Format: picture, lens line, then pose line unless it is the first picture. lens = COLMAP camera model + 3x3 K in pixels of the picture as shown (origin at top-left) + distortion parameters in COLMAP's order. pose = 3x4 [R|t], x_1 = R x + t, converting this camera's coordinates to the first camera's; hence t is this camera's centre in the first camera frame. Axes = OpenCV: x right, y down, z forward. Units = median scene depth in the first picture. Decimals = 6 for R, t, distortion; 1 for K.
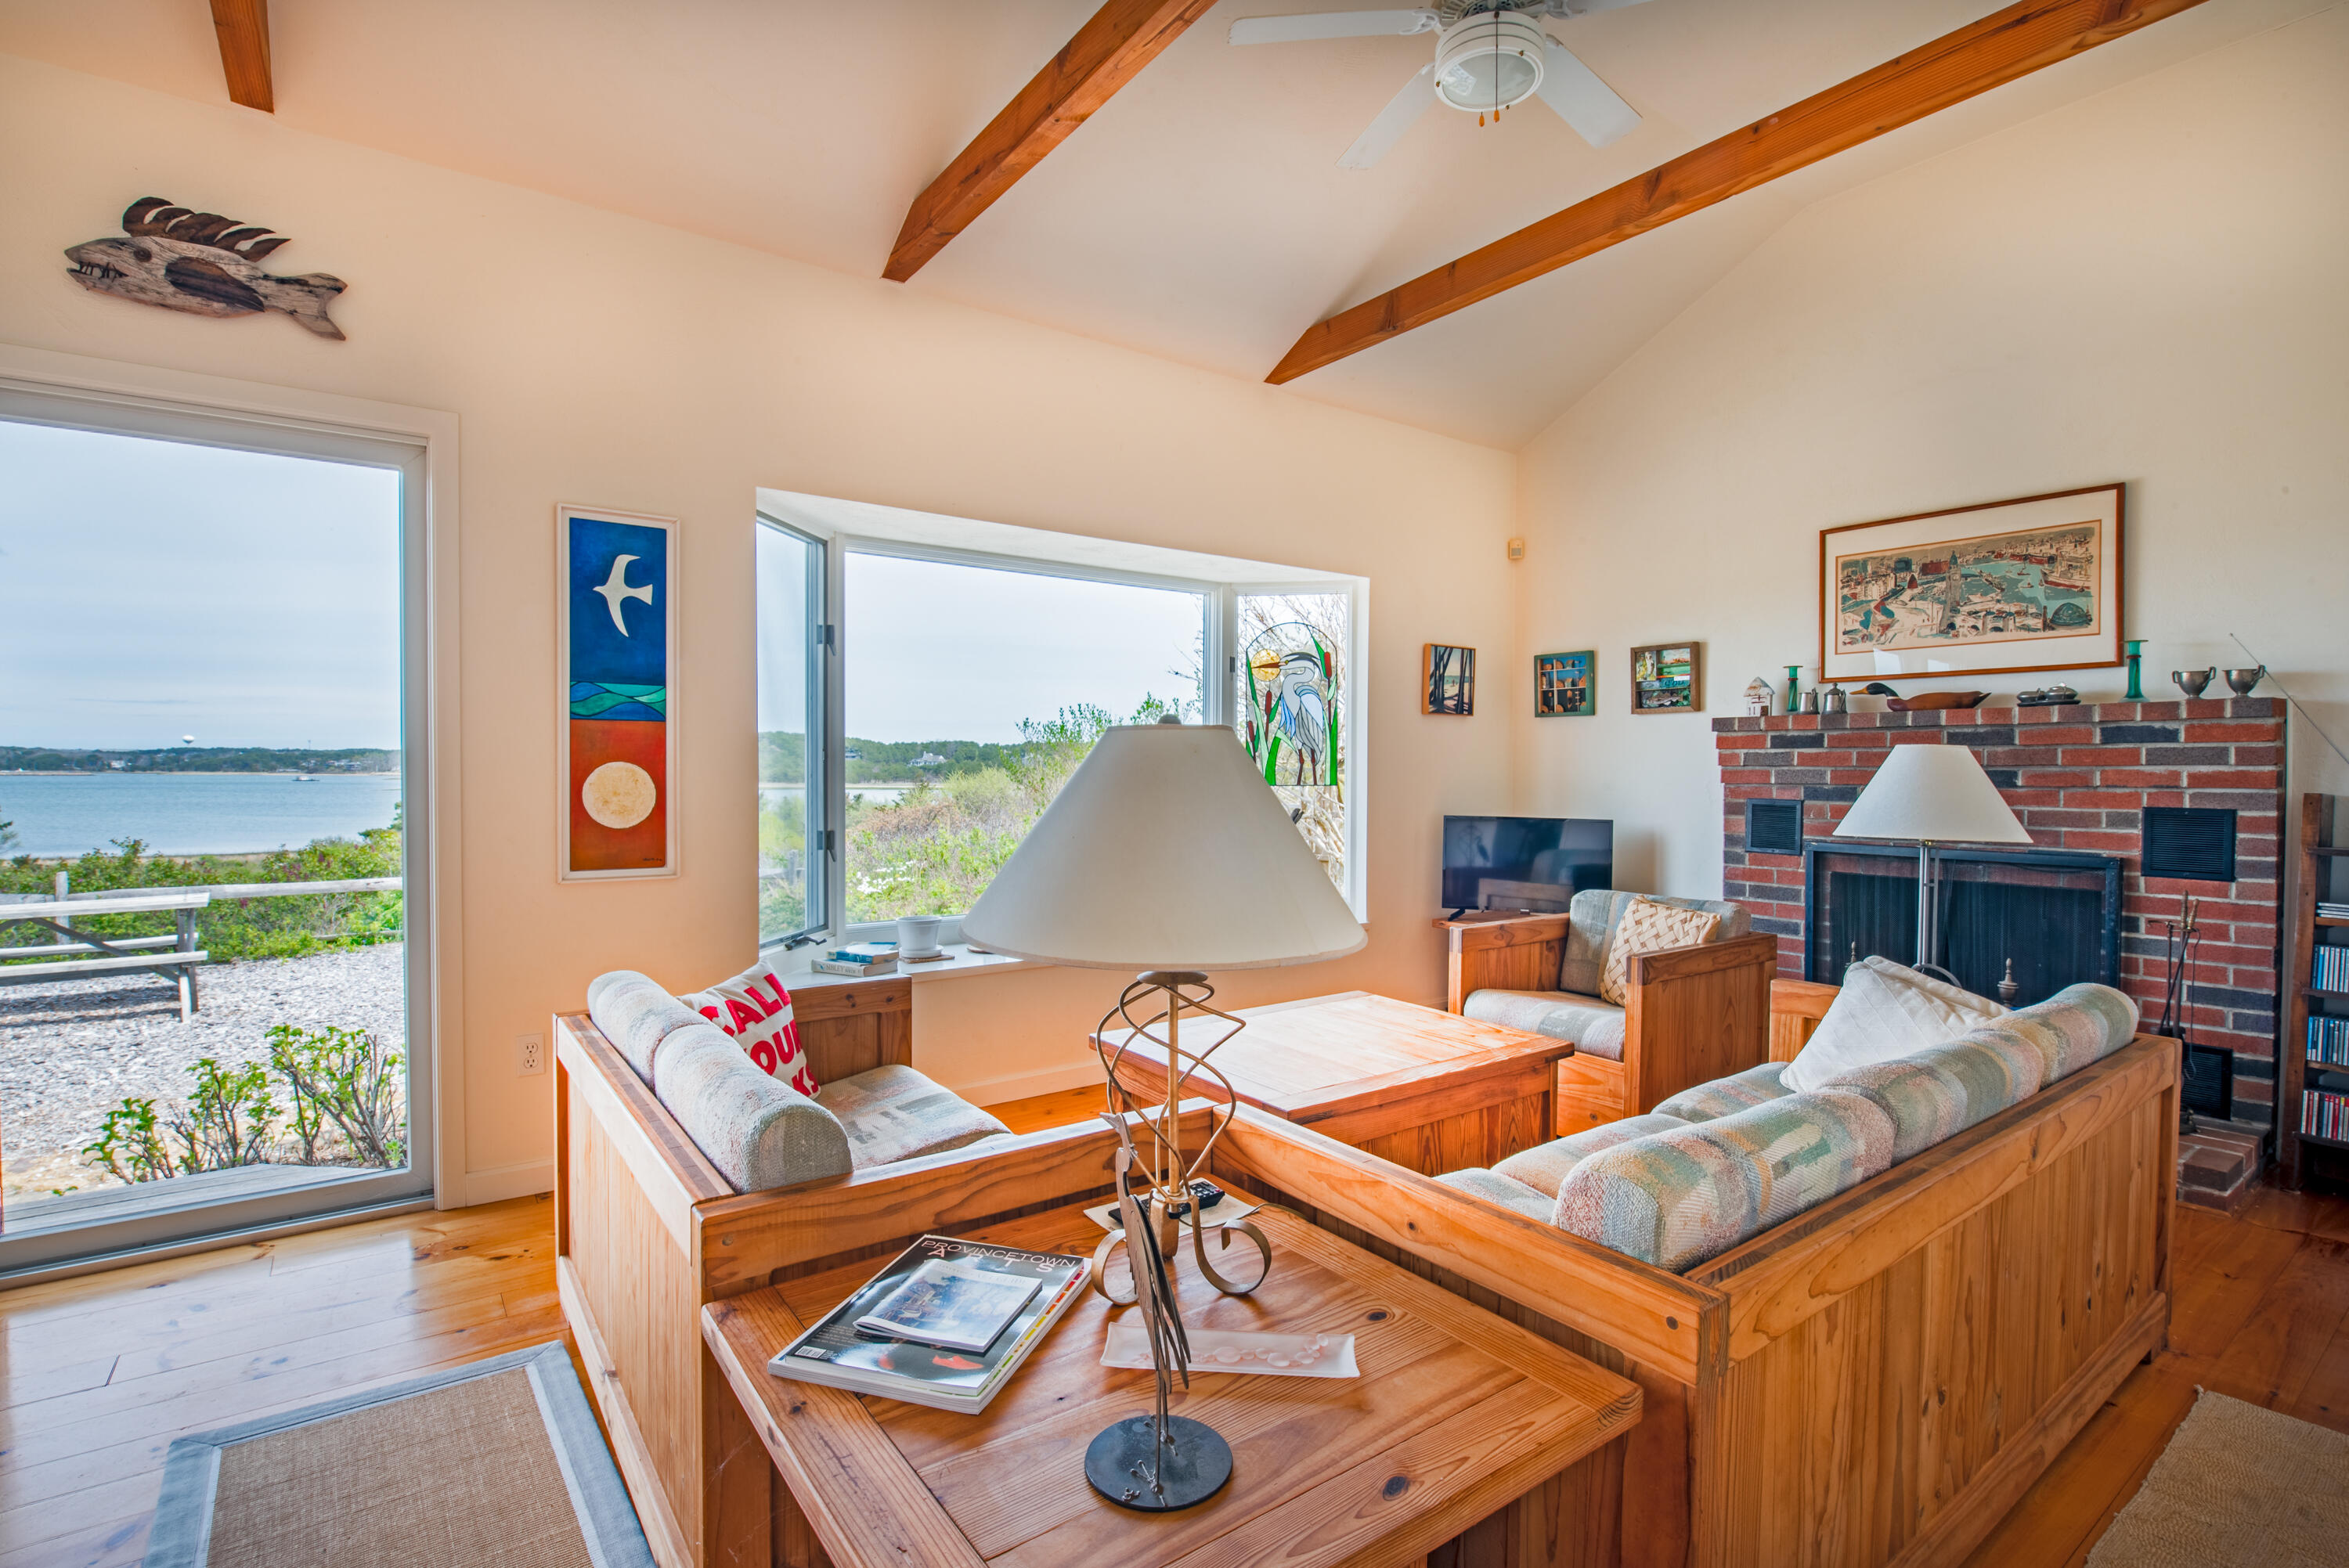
lens RADIAL K [[1101.7, 0, 1174.5], [0, 1101.7, 784.0], [0, 0, 1]] dist [-0.008245, -0.000786]
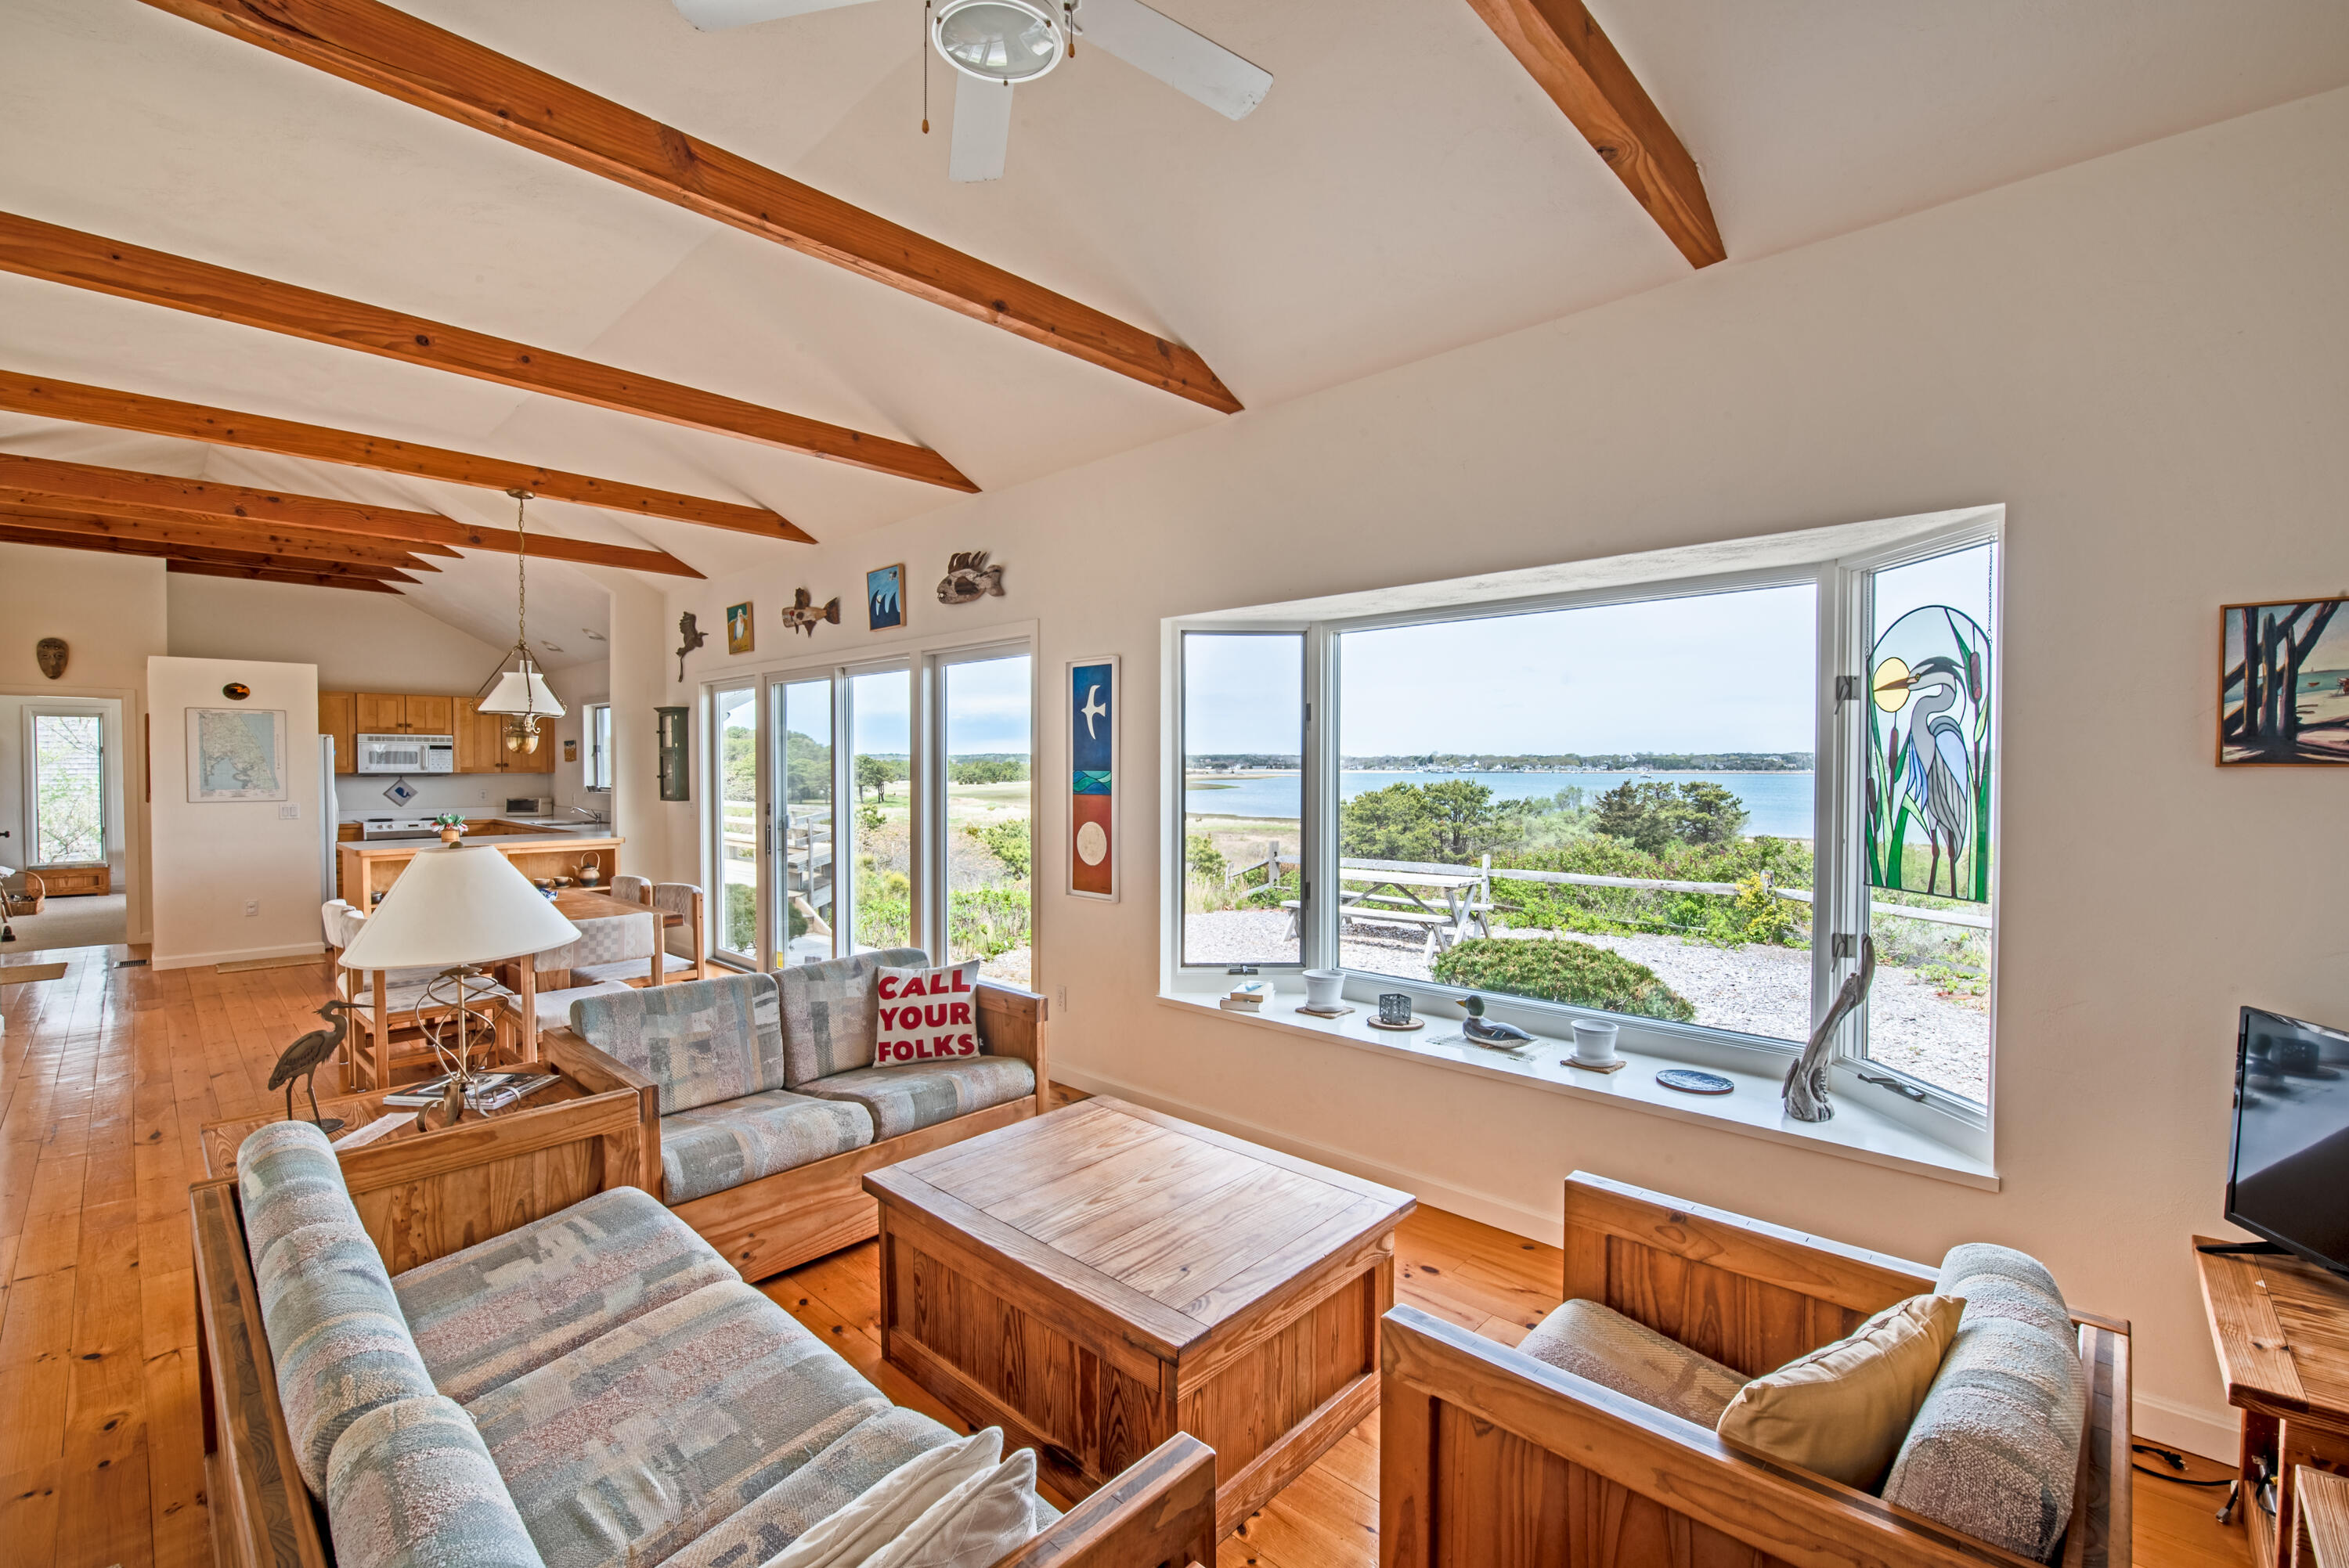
lens RADIAL K [[1008.8, 0, 1174.5], [0, 1008.8, 784.0], [0, 0, 1]] dist [-0.017468, -0.000089]
pose [[0.181087, 0.014794, -0.983356, 1.000382], [-0.013958, 0.999825, 0.012471, -0.103218], [0.983368, 0.011467, 0.181261, 0.967278]]
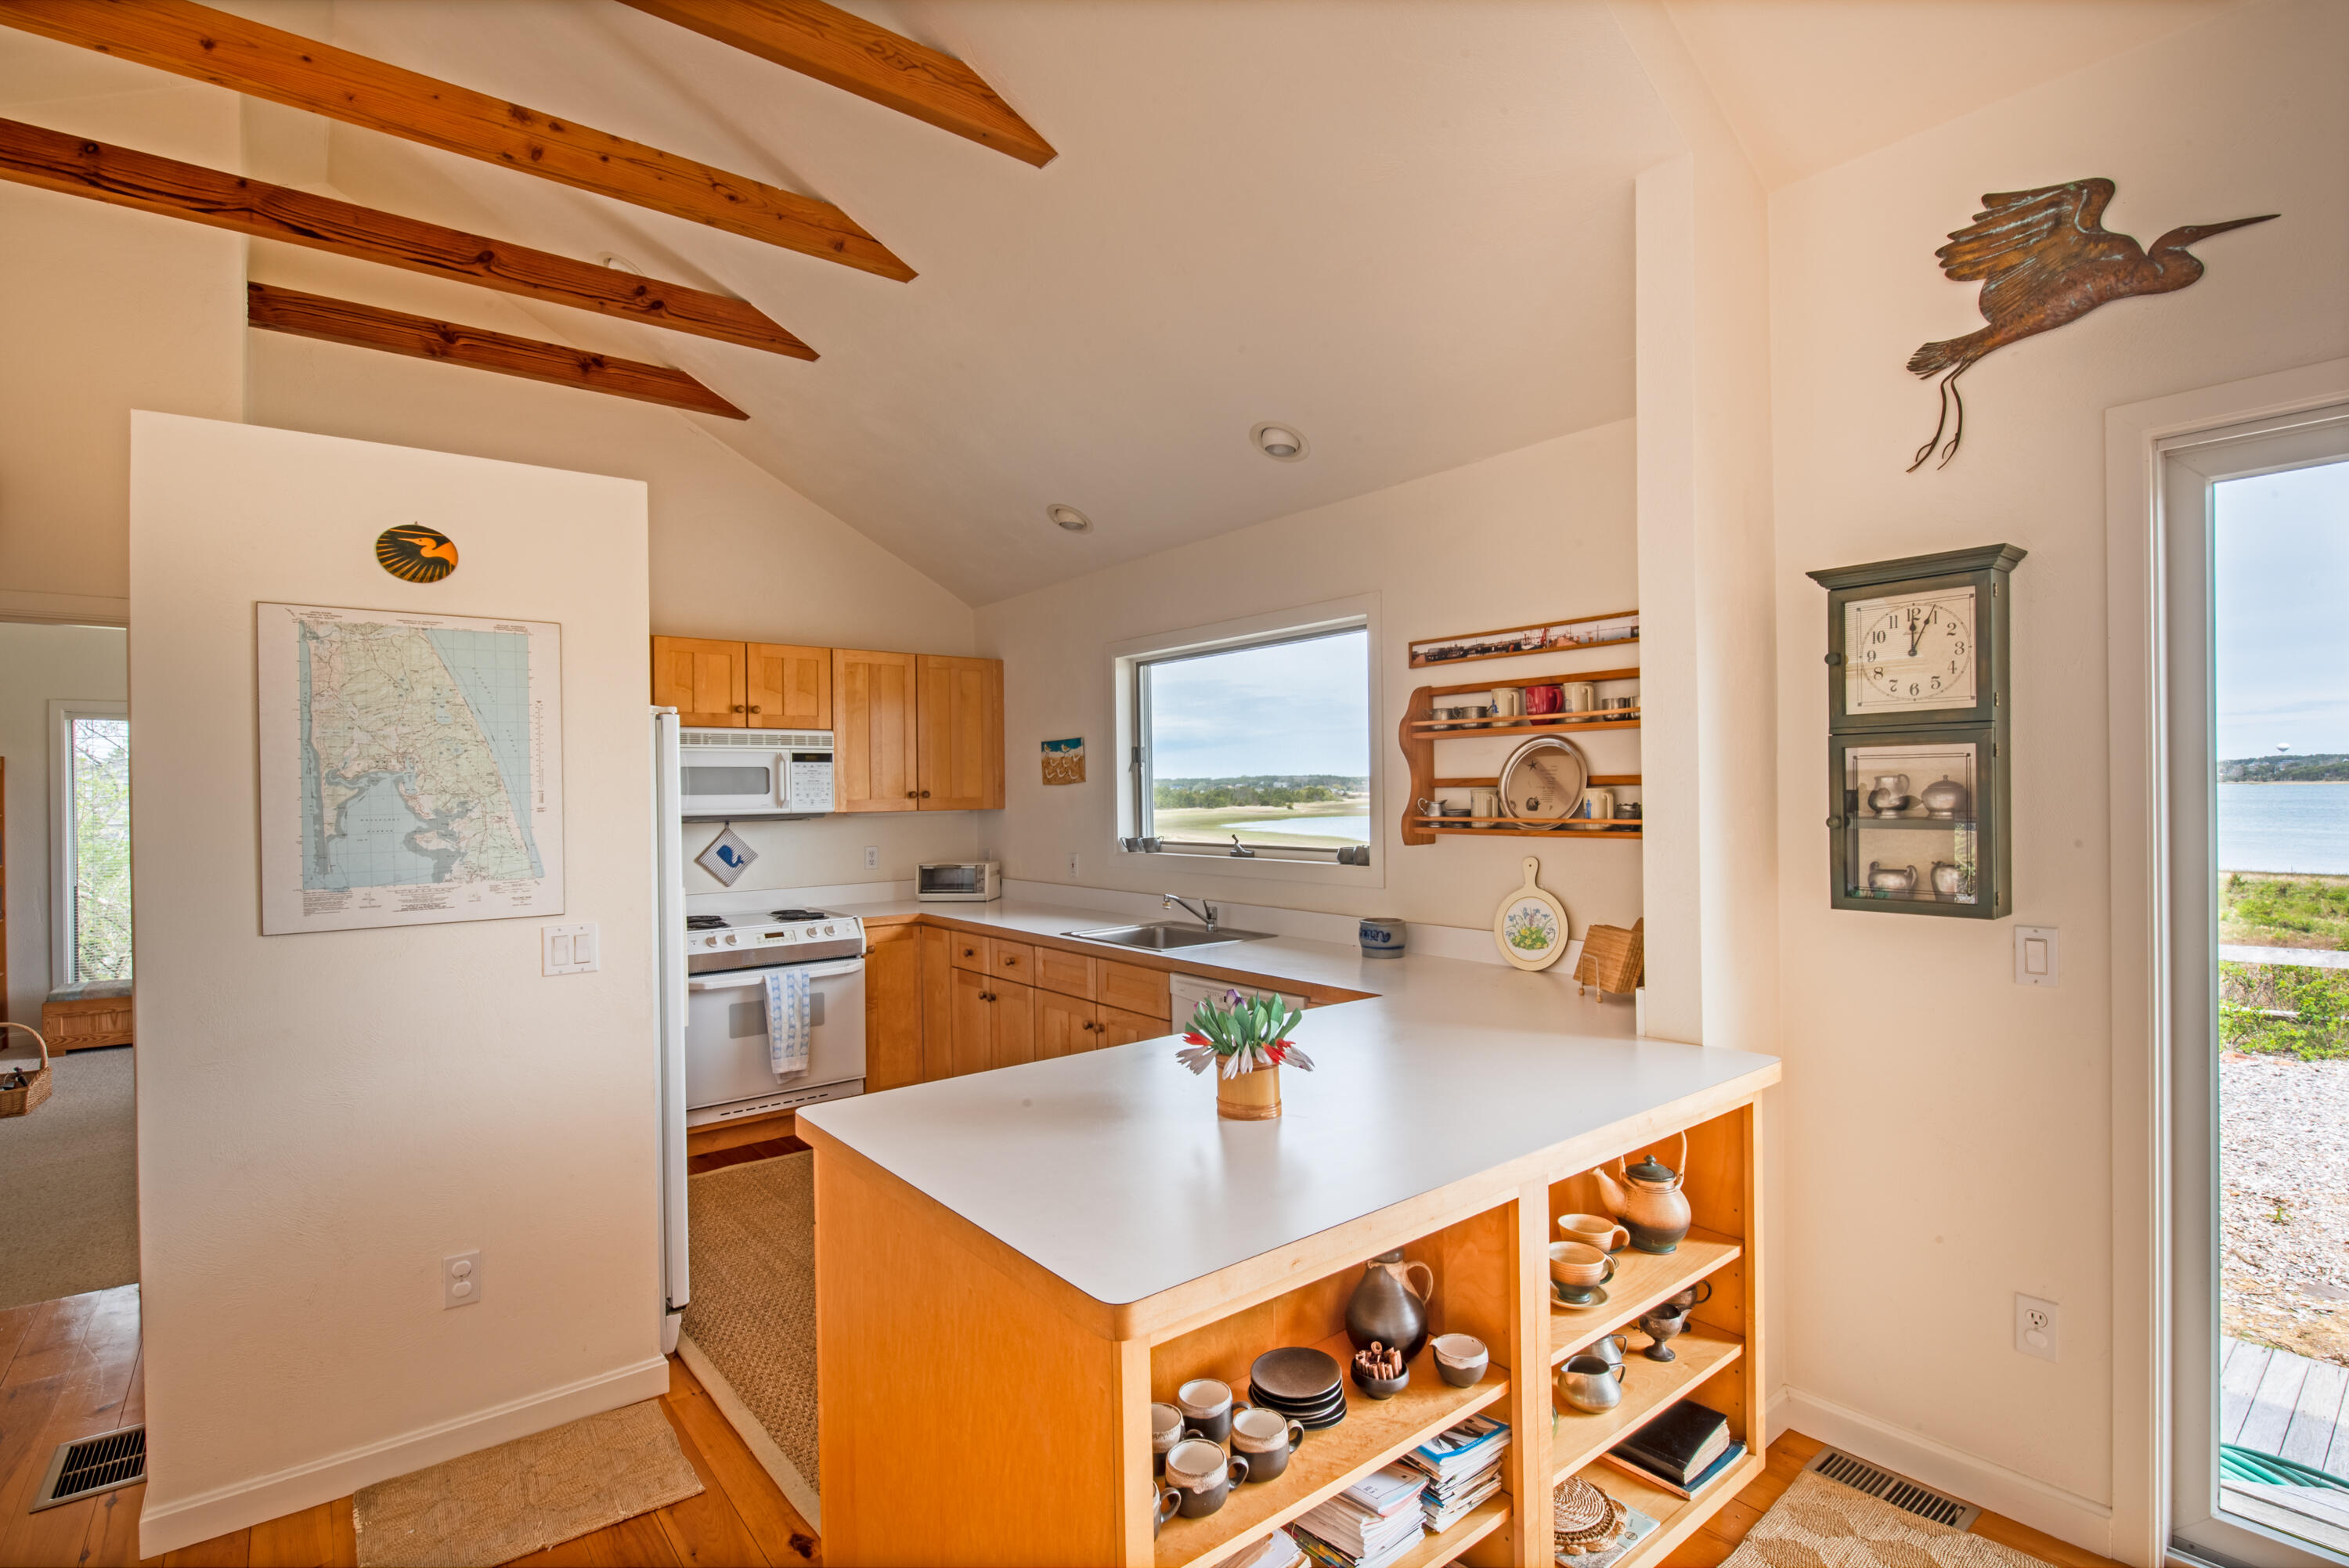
lens RADIAL K [[1101.7, 0, 1174.5], [0, 1101.7, 784.0], [0, 0, 1]] dist [-0.008245, -0.000786]
pose [[0.046353, -0.010176, -0.998873, -1.146573], [0.000885, 0.999948, -0.010145, -0.090282], [0.998925, -0.000414, 0.046360, -0.443720]]
